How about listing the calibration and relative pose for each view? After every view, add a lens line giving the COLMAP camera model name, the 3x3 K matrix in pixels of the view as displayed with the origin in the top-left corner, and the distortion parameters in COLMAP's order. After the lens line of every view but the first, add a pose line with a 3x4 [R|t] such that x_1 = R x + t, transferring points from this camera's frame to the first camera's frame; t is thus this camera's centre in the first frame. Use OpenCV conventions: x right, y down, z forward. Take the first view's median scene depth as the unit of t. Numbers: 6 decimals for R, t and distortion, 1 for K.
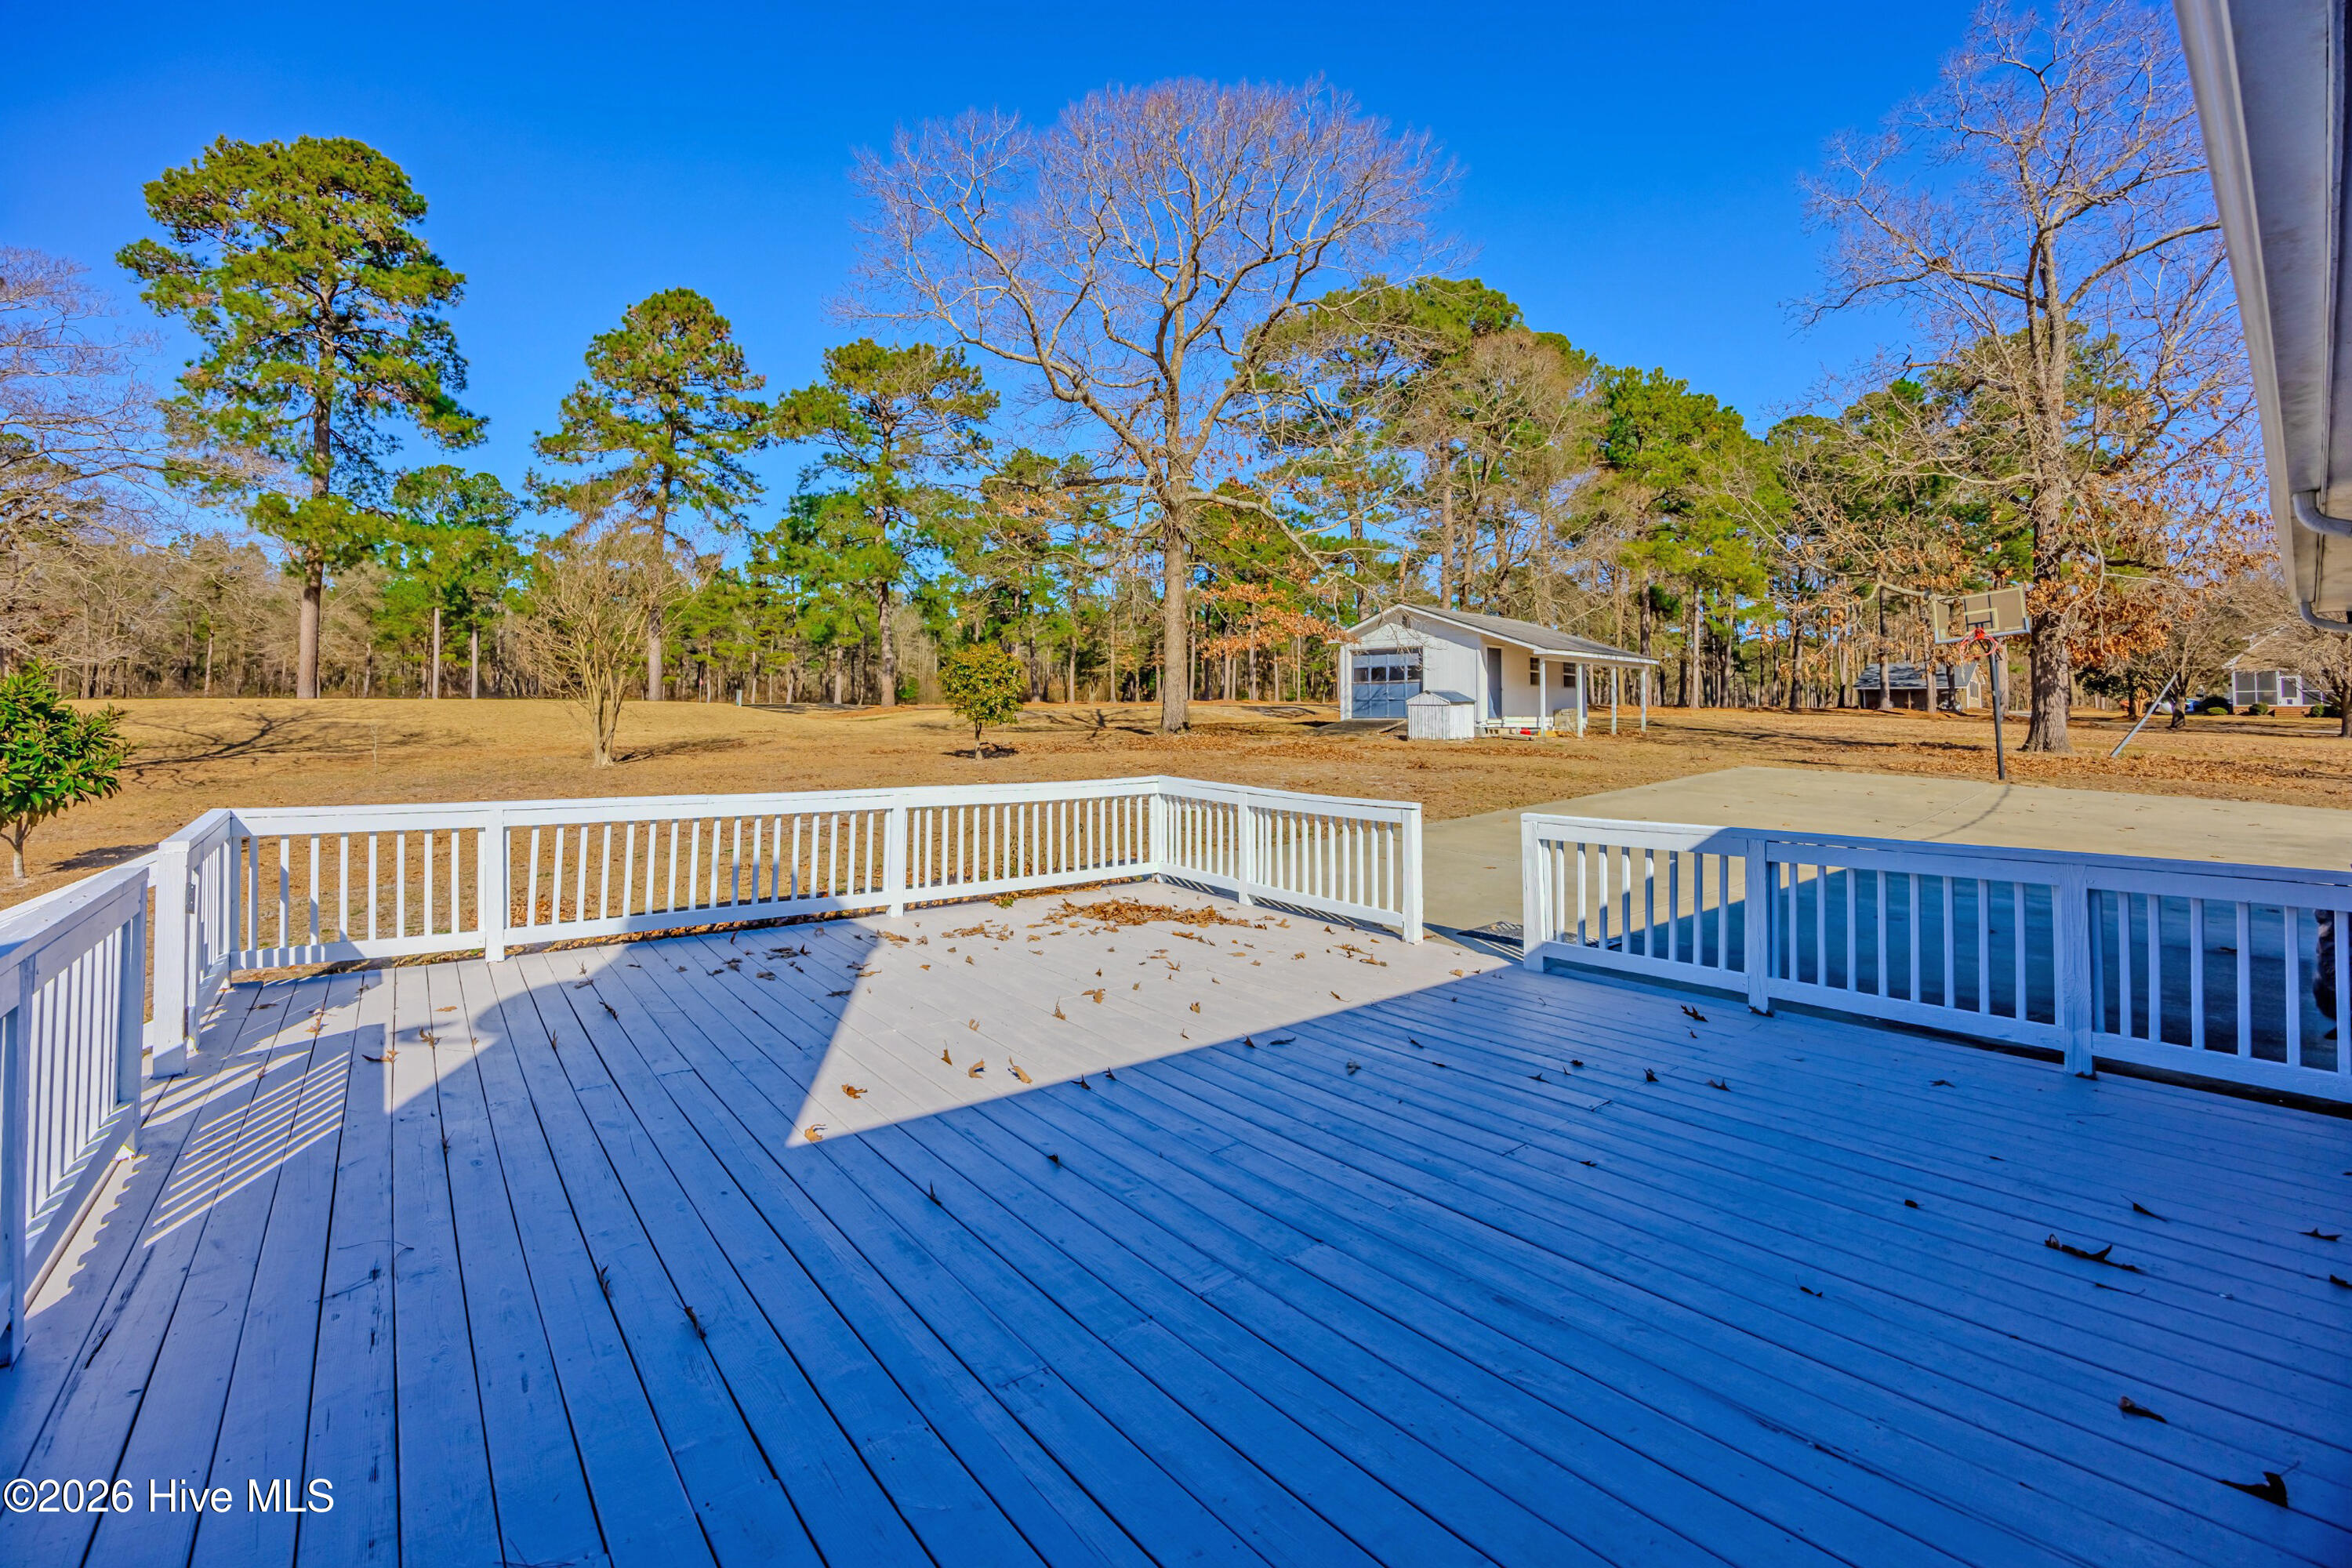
lens RADIAL K [[987.9, 0, 1177.0], [0, 987.9, 665.4], [0, 0, 1]] dist [-0.054172, -0.000006]
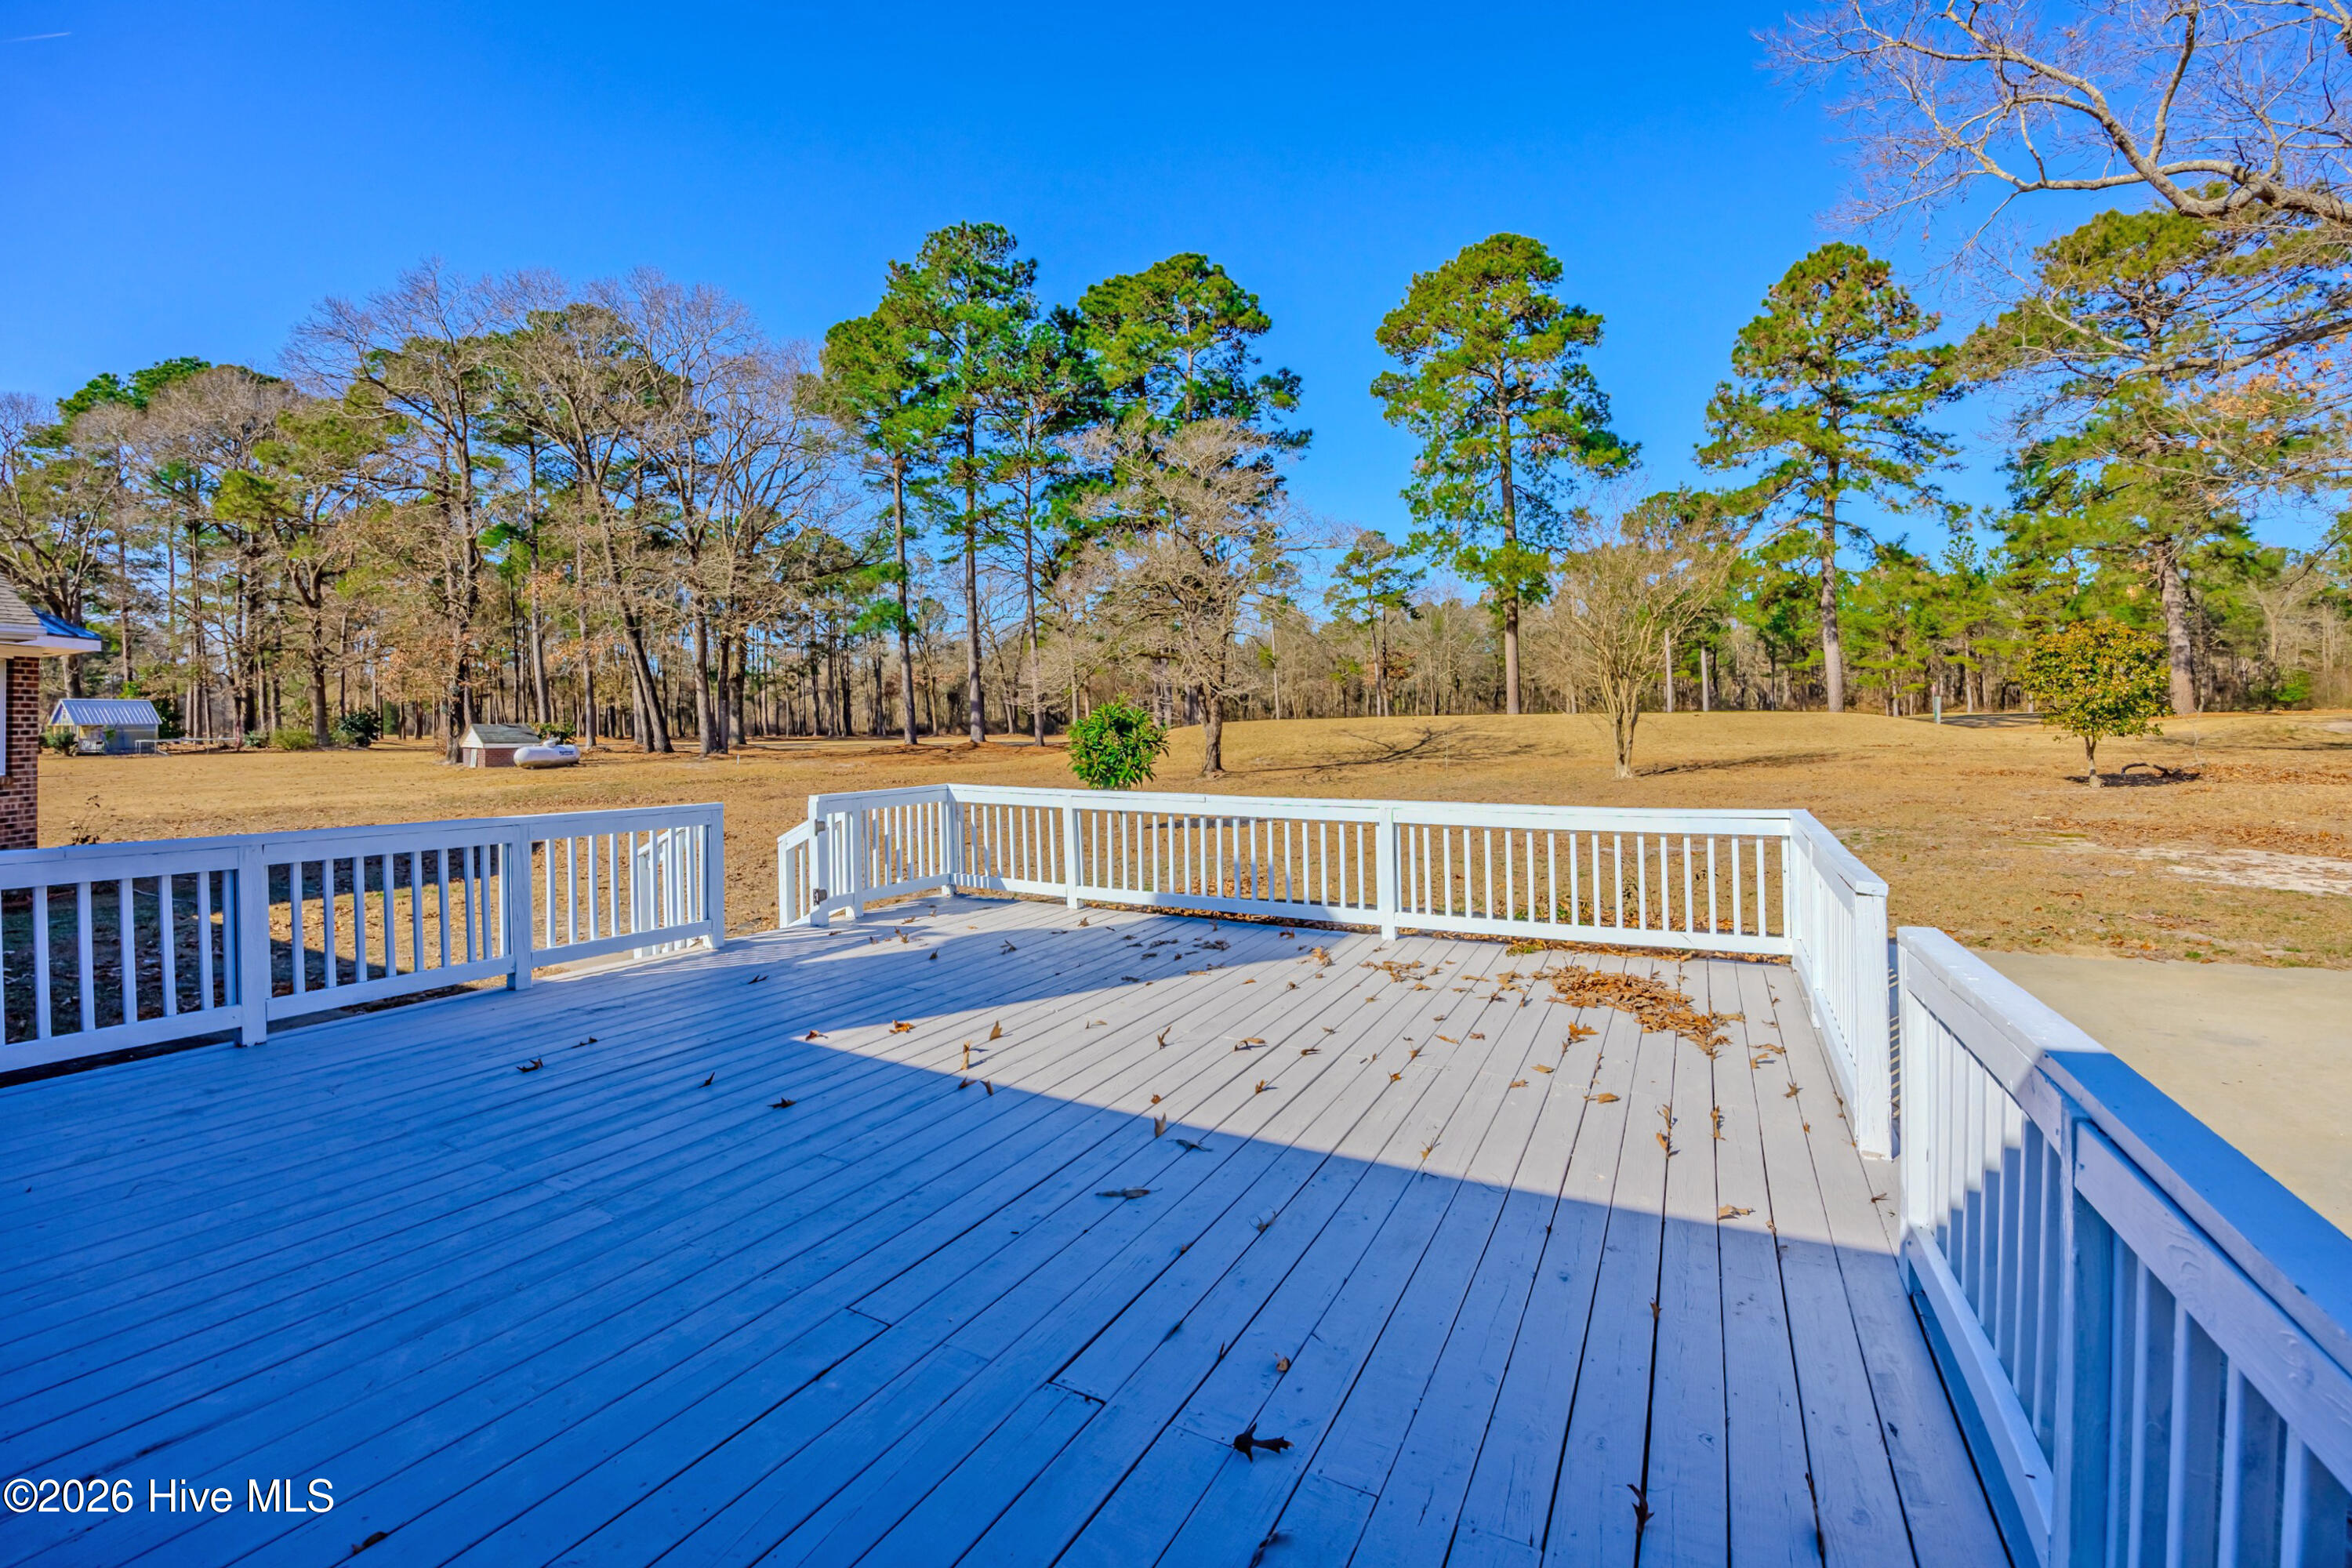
lens RADIAL K [[1034.5, 0, 1179.1], [0, 1034.5, 720.9], [0, 0, 1]] dist [-0.047349, 0.000541]
pose [[0.423200, -0.007962, -0.906001, 0.083671], [0.047686, 0.998771, 0.013497, 0.004618], [0.904780, -0.048915, 0.423060, 0.069140]]
